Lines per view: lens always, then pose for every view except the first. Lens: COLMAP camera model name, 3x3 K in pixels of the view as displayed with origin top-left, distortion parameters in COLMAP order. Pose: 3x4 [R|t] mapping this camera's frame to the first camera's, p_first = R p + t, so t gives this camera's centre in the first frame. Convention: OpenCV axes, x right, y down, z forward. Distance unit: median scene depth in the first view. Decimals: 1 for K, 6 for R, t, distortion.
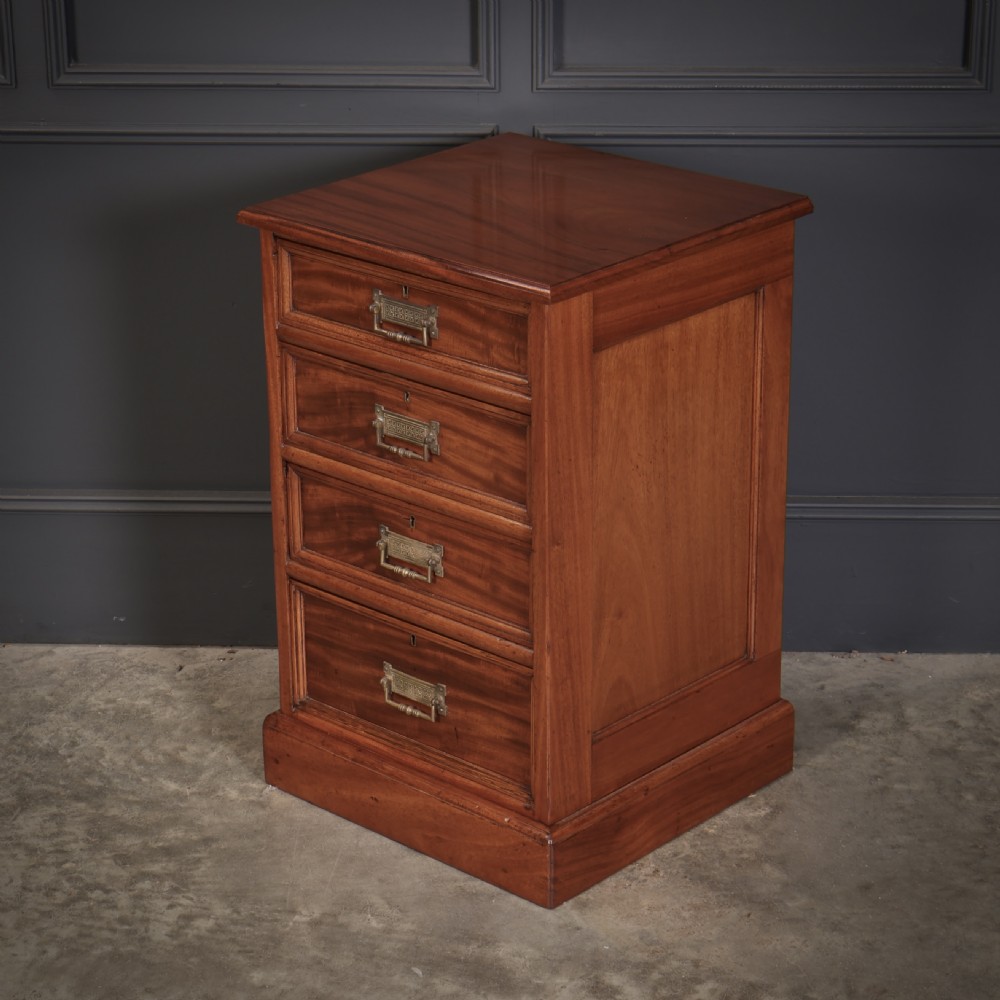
lens RADIAL K [[2692.8, 0, 500.0], [0, 2692.8, 500.0], [0, 0, 1]] dist [0.020606, -0.557930]
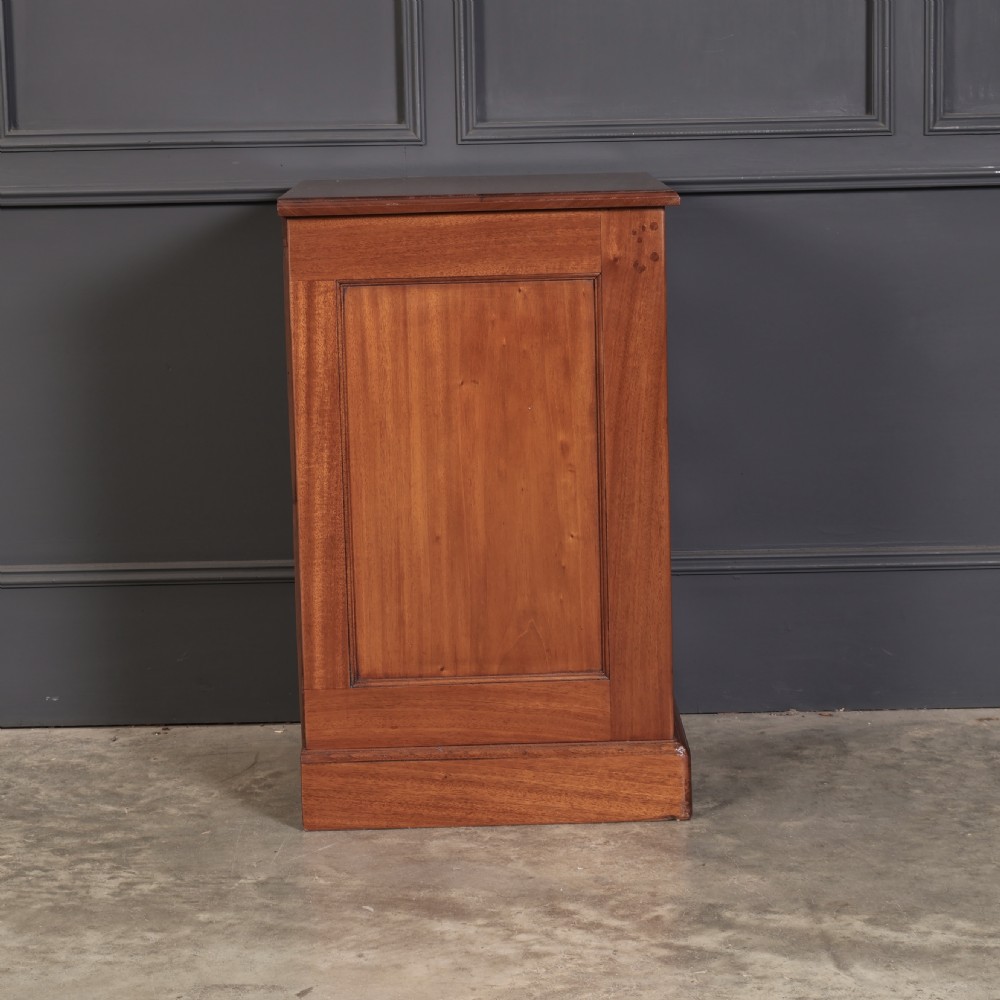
lens RADIAL K [[2692.8, 0, 500.0], [0, 2692.8, 500.0], [0, 0, 1]] dist [0.020606, -0.557930]
pose [[0.998956, -0.021531, 0.040295, -0.017702], [0.029823, 0.975465, -0.218123, 0.226139], [-0.034610, 0.219097, 0.975089, 0.014648]]
